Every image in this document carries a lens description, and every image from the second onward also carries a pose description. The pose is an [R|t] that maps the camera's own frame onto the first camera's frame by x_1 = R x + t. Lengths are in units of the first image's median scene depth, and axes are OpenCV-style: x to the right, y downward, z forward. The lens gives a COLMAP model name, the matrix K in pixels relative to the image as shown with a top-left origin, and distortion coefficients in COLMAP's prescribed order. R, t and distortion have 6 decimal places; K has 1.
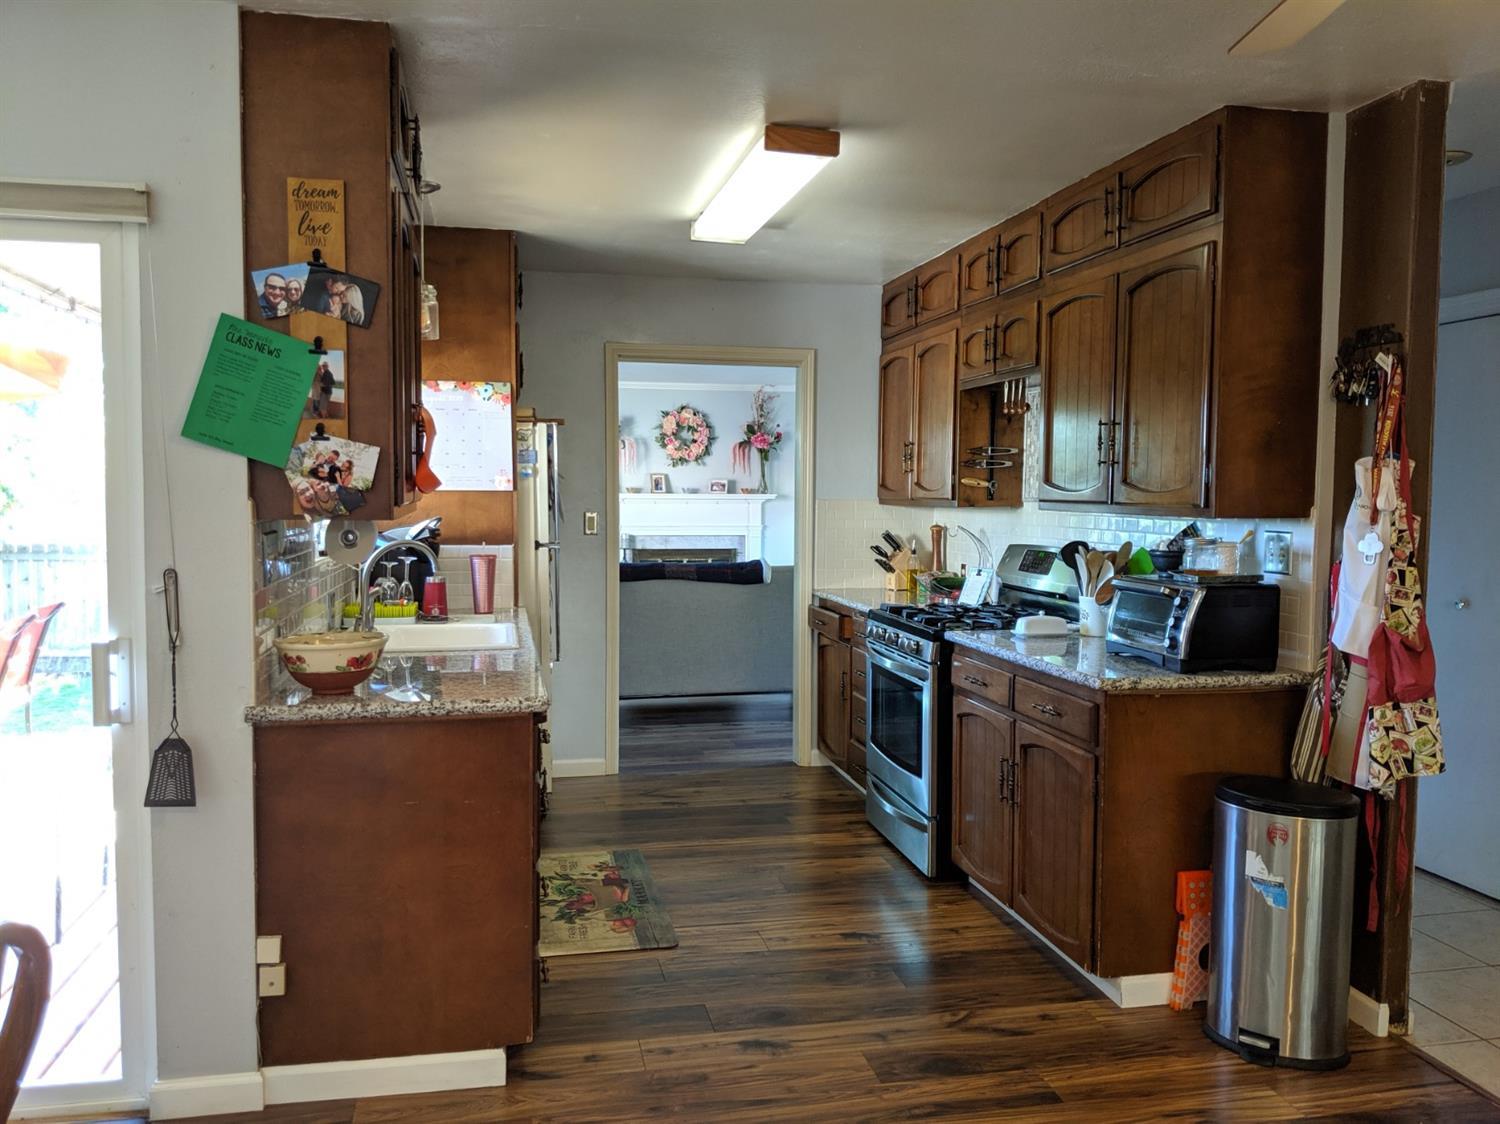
lens RADIAL K [[1196.9, 0, 751.3], [0, 1196.9, 562.2], [0, 0, 1]] dist [0.043512, -0.085000]
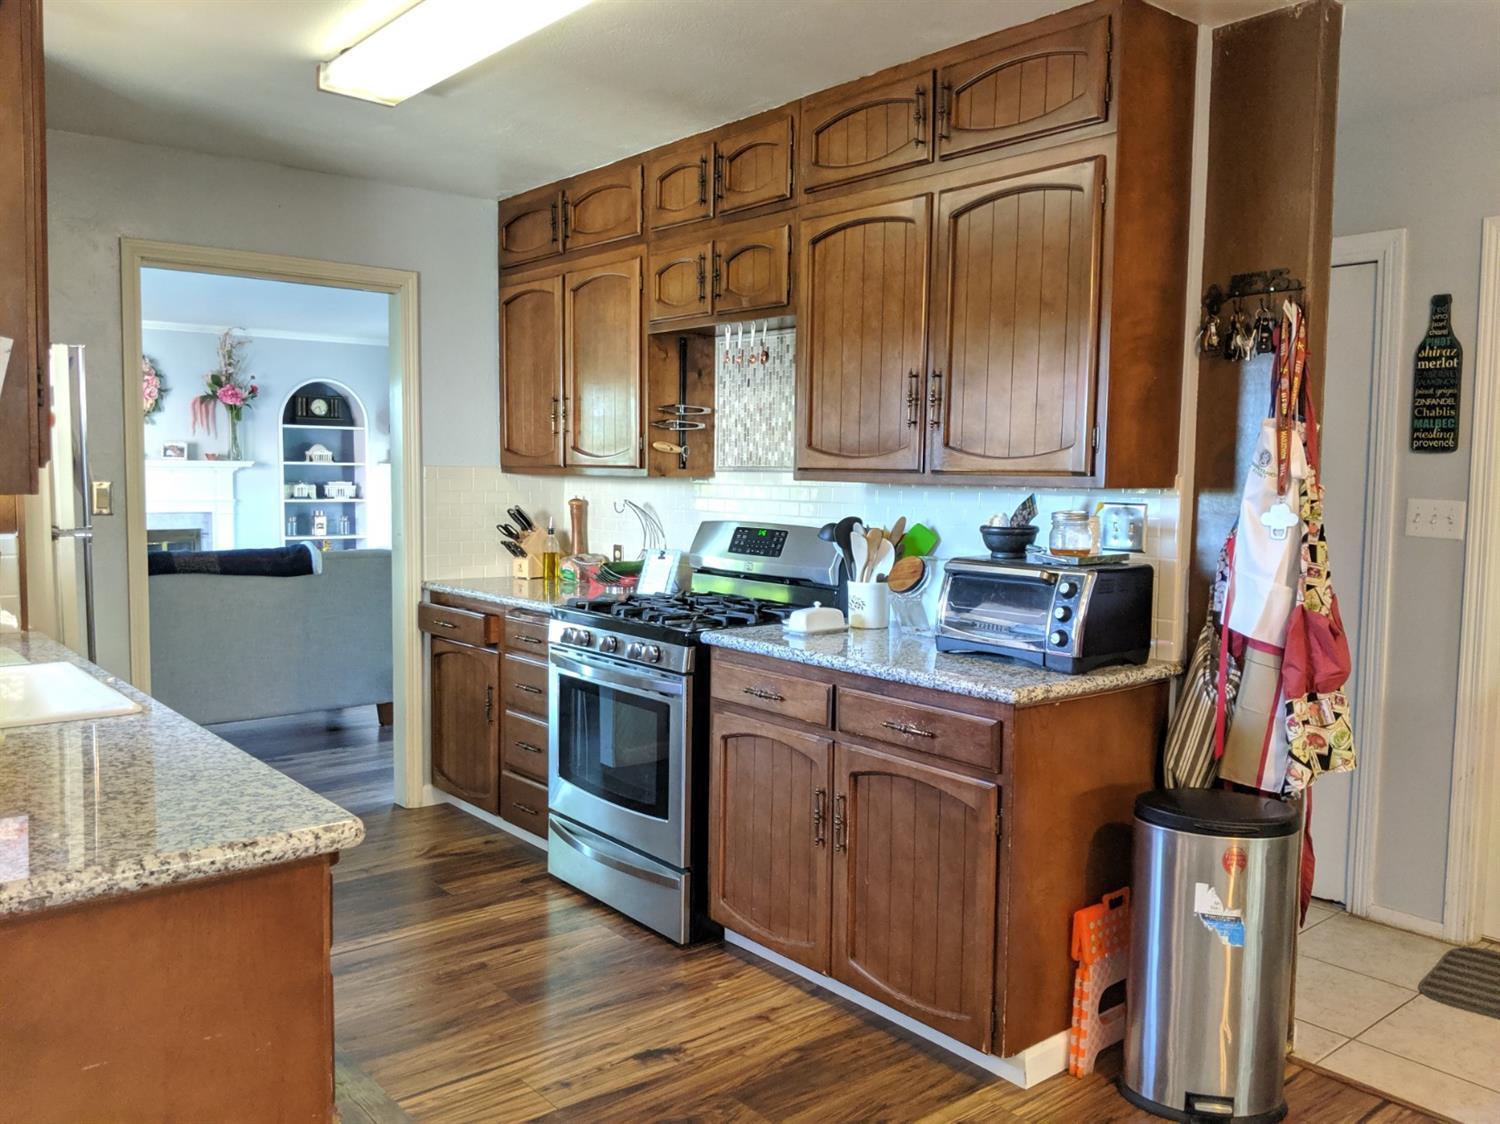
lens RADIAL K [[1209.1, 0, 774.4], [0, 1209.1, 555.6], [0, 0, 1]] dist [0.090674, -0.171444]
pose [[0.882433, -0.030064, 0.469477, -0.183158], [0.021827, 0.999498, 0.022977, -0.011669], [-0.469932, -0.010028, 0.882646, 0.291365]]
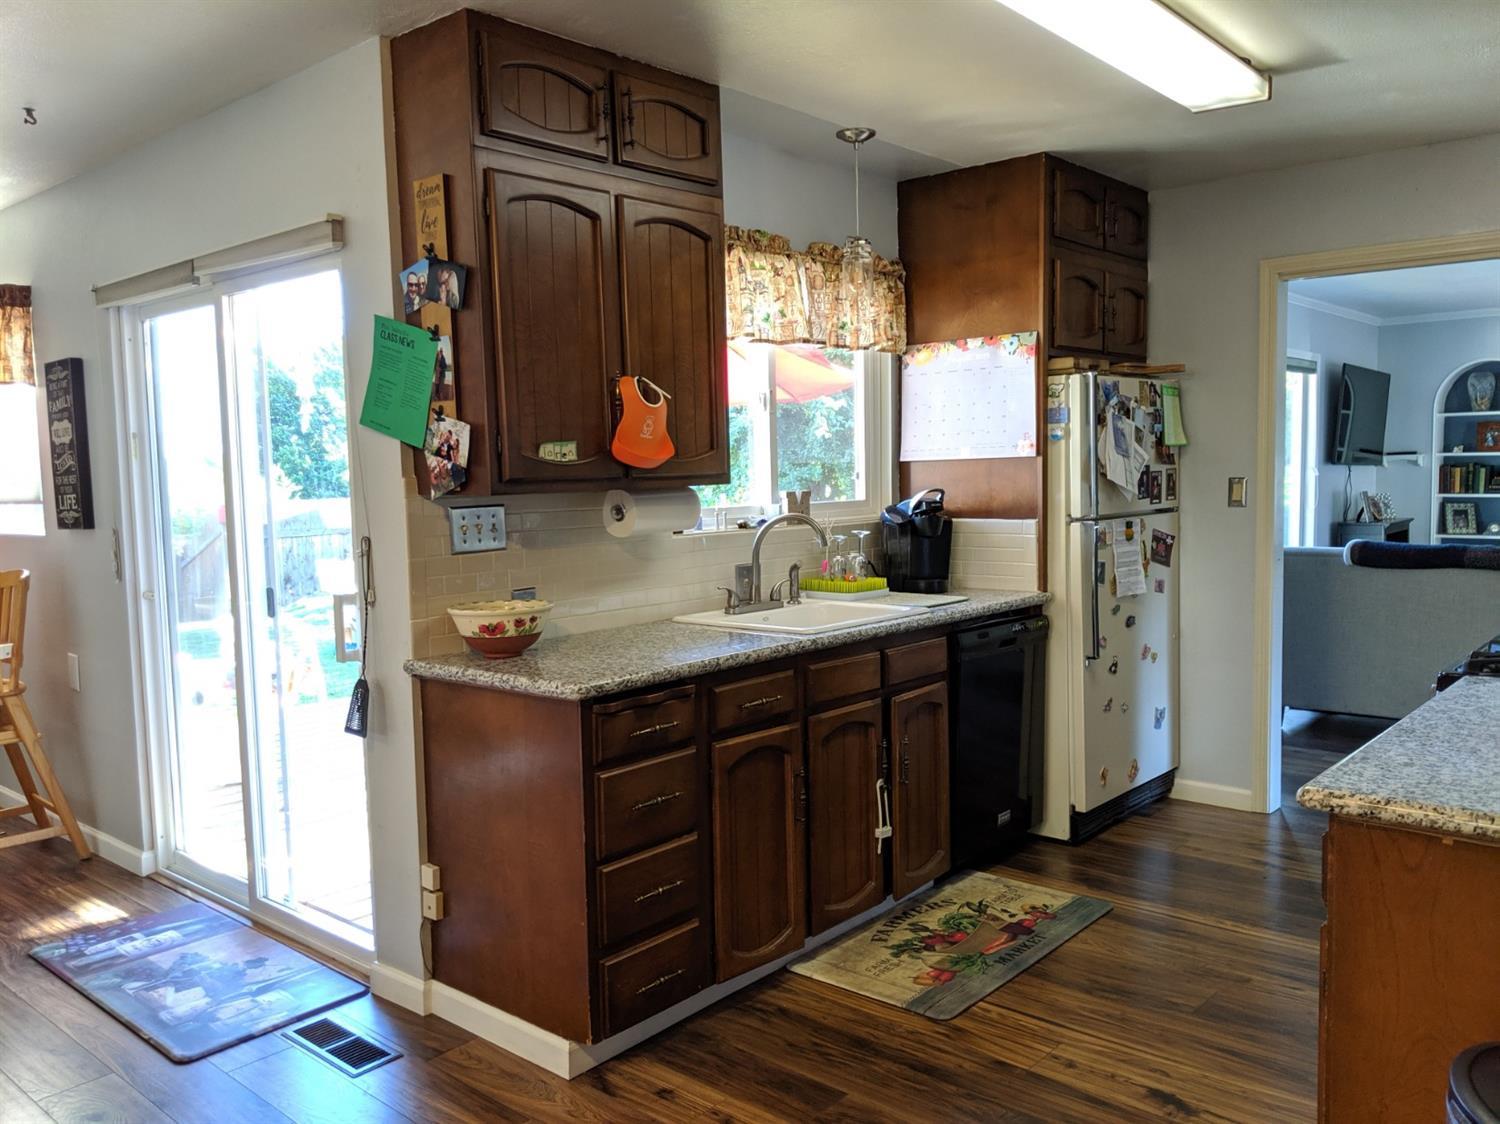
lens RADIAL K [[1196.9, 0, 751.3], [0, 1196.9, 562.2], [0, 0, 1]] dist [0.043512, -0.085000]
pose [[0.605382, 0.042648, -0.794791, 0.454274], [-0.021038, 0.999072, 0.037585, -0.014290], [0.795657, -0.006032, 0.605718, 0.383267]]
